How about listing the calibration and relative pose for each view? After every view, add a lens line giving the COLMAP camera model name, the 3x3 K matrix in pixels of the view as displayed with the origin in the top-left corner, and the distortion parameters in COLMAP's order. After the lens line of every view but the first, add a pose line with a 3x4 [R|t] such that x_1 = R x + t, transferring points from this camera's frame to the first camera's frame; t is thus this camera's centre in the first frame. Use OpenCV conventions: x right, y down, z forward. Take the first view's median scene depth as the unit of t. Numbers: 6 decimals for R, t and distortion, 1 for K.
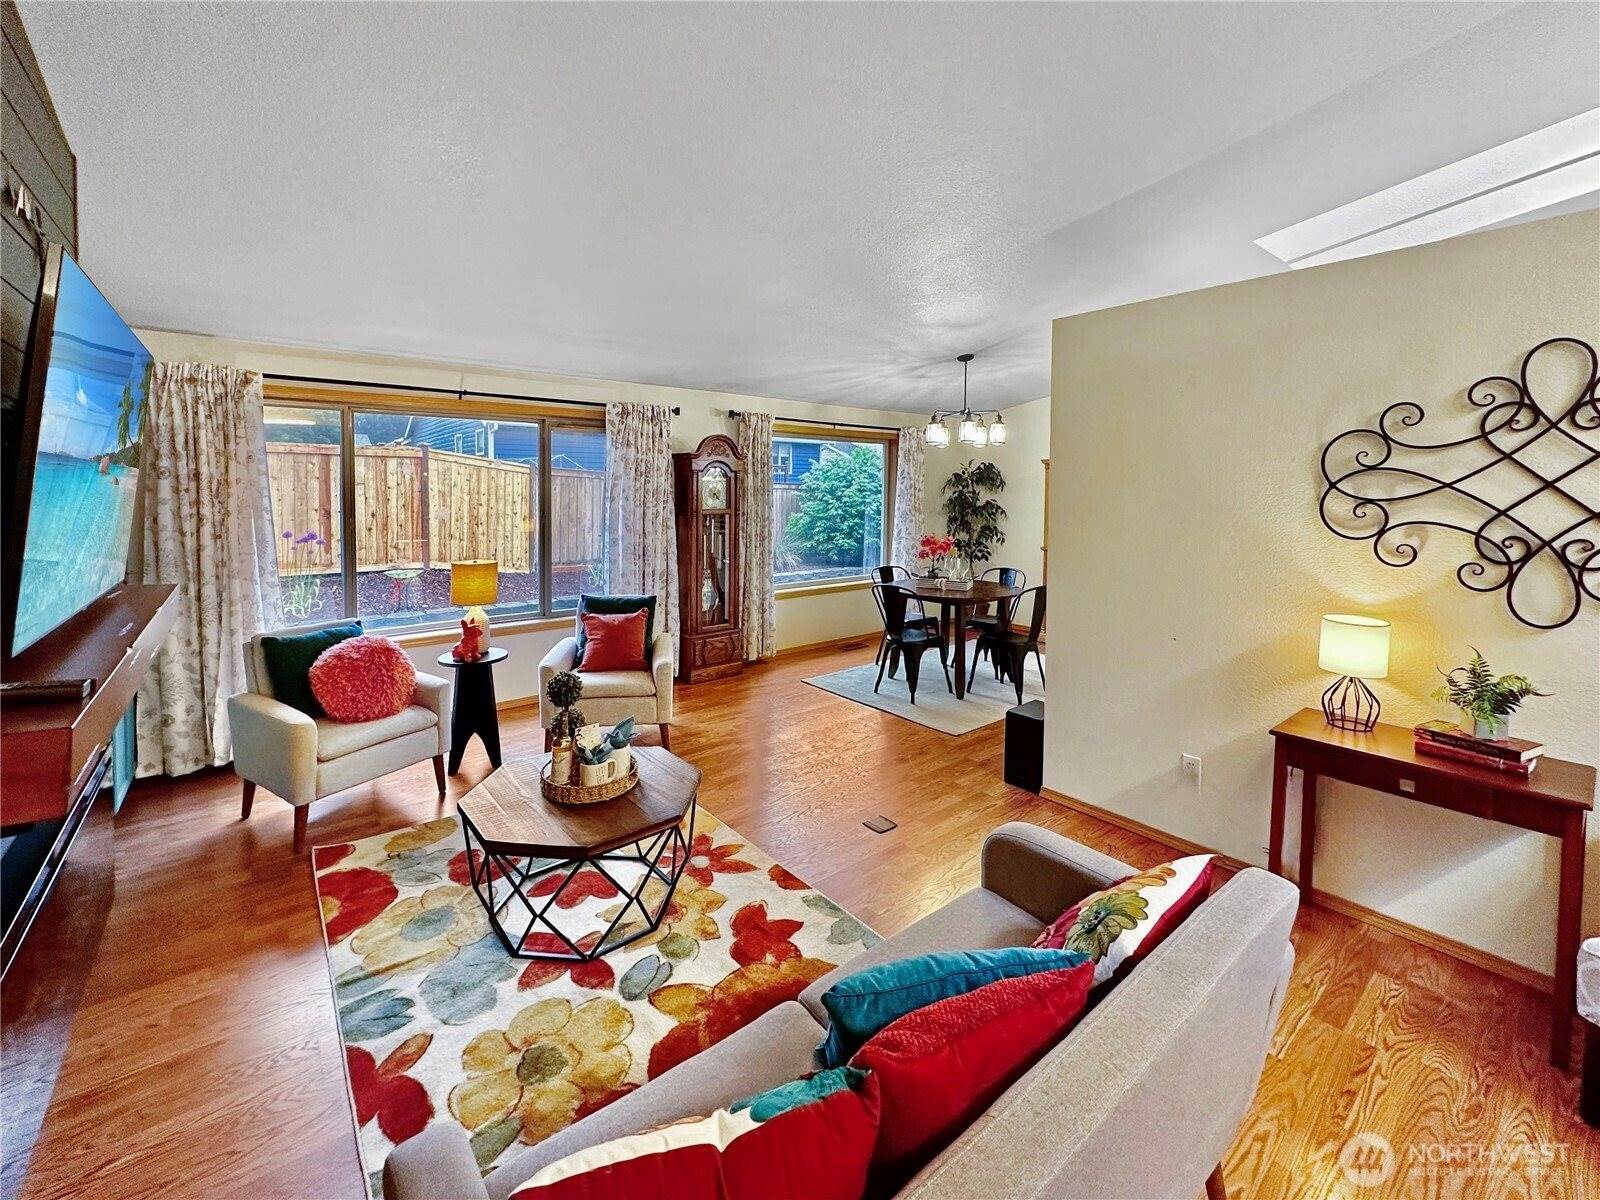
lens RADIAL K [[691.1, 0, 800.1], [0, 691.1, 487.4], [0, 0, 1]] dist [0.000627, -0.000076]
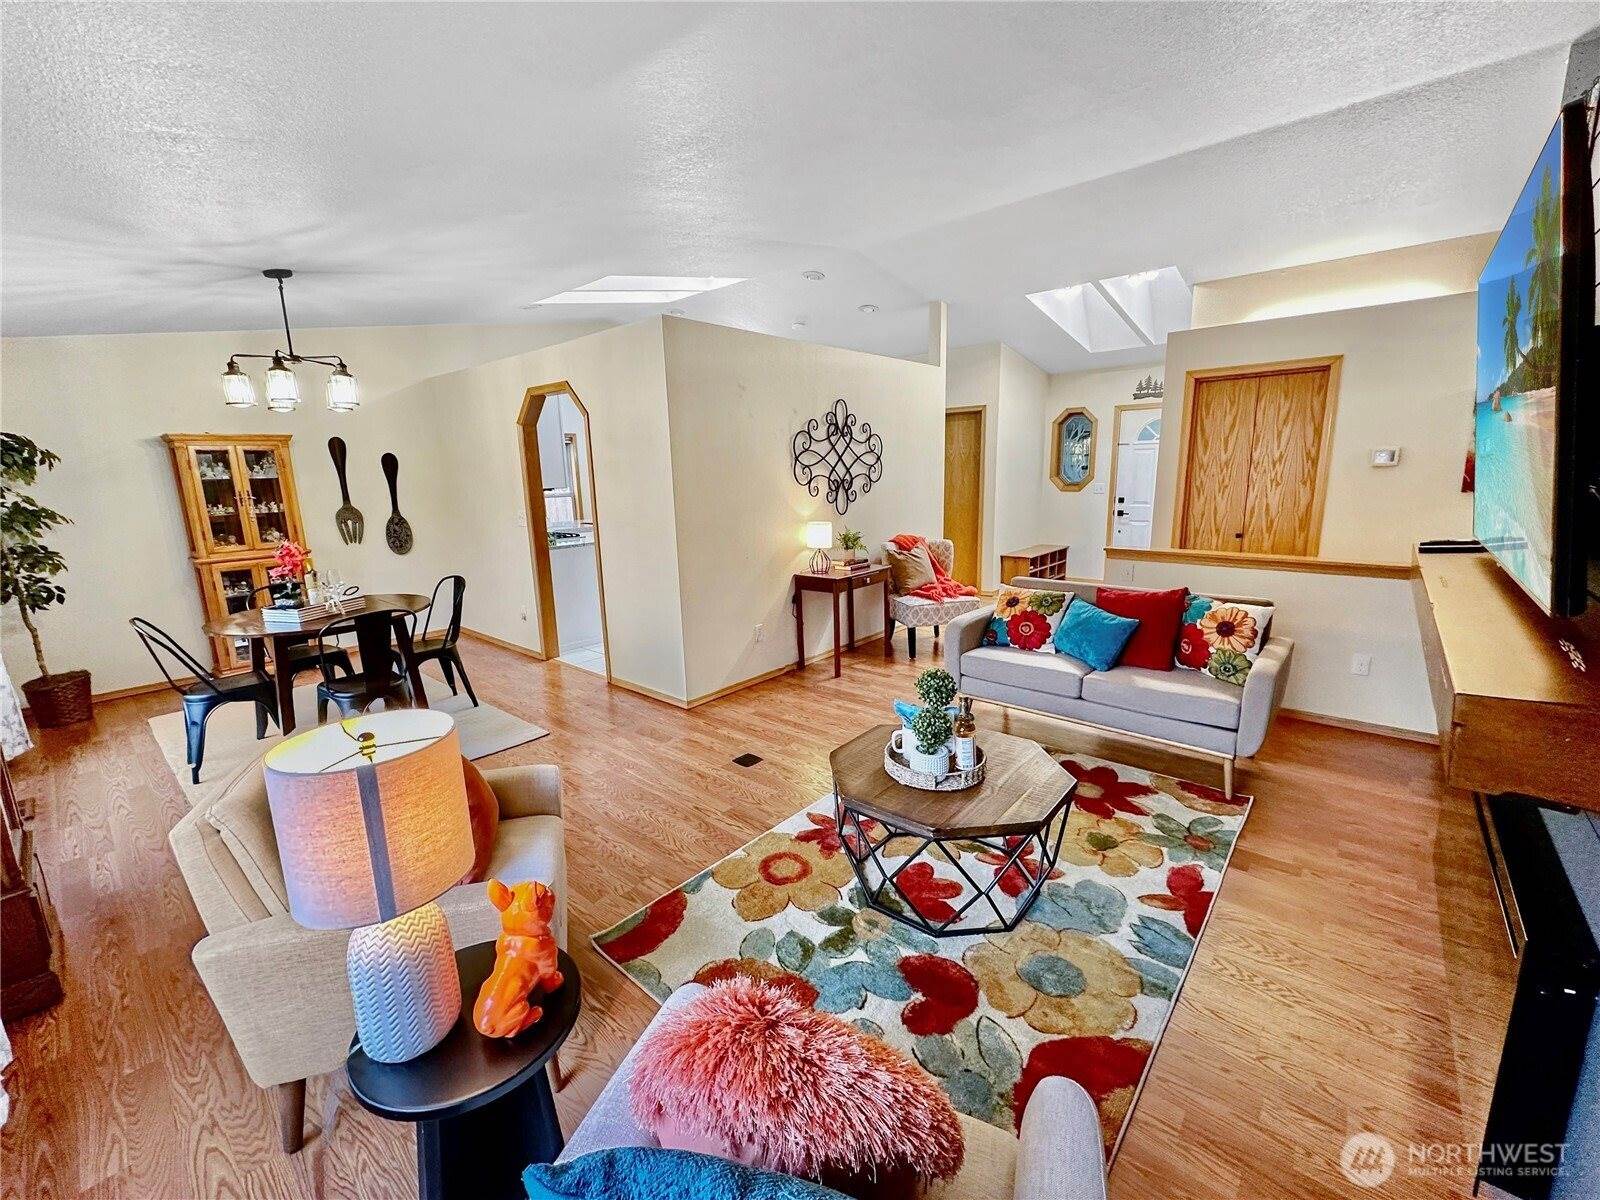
lens RADIAL K [[647.7, 0, 800.0], [0, 647.7, 600.0], [0, 0, 1]] dist [0.001061, 0.000052]
pose [[-0.176749, -0.198141, 0.964106, -1.267029], [0.024822, 0.978319, 0.205612, 0.014046], [-0.983943, 0.060272, -0.167999, 1.549738]]
